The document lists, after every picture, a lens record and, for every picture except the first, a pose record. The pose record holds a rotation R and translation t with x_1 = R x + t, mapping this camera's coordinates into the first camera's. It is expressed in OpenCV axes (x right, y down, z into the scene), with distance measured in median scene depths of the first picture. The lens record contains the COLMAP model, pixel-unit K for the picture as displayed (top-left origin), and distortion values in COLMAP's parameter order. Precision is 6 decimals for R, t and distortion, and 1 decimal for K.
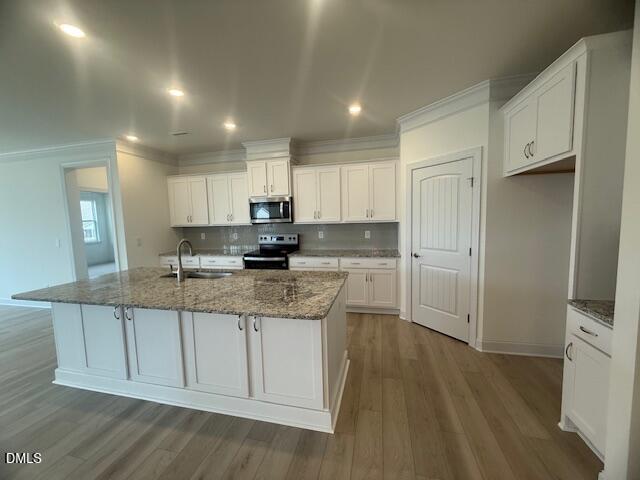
lens RADIAL K [[256.3, 0, 320.0], [0, 256.3, 240.0], [0, 0, 1]] dist [-0.000624, -0.000049]
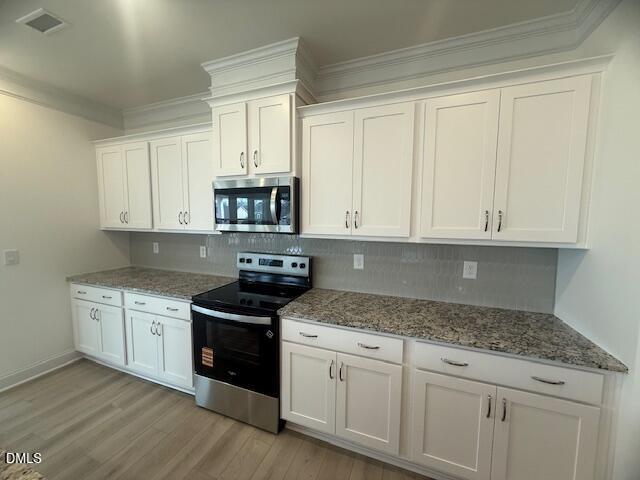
lens RADIAL K [[256.3, 0, 320.0], [0, 256.3, 240.0], [0, 0, 1]] dist [-0.000624, -0.000049]
pose [[0.990051, 0.046691, -0.132733, -0.006278], [-0.047221, 0.998884, -0.000848, -0.059753], [0.132545, 0.007107, 0.991151, 0.563322]]
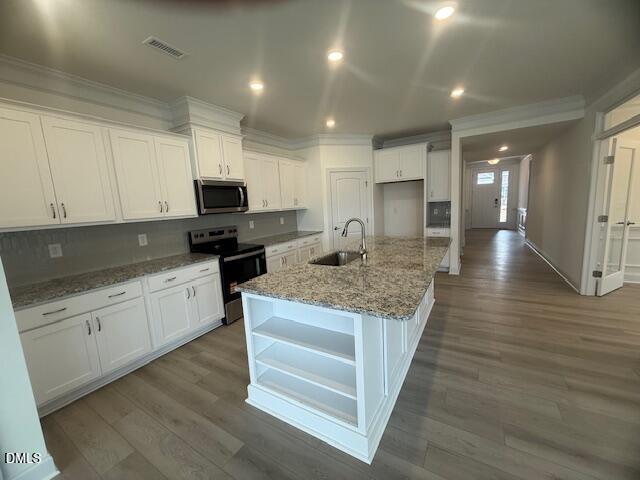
lens RADIAL K [[256.3, 0, 320.0], [0, 256.3, 240.0], [0, 0, 1]] dist [-0.000624, -0.000049]
pose [[0.296960, -0.121253, 0.947160, -0.895585], [0.133562, 0.987429, 0.084533, -0.011273], [-0.945503, 0.101401, 0.309422, 0.497345]]
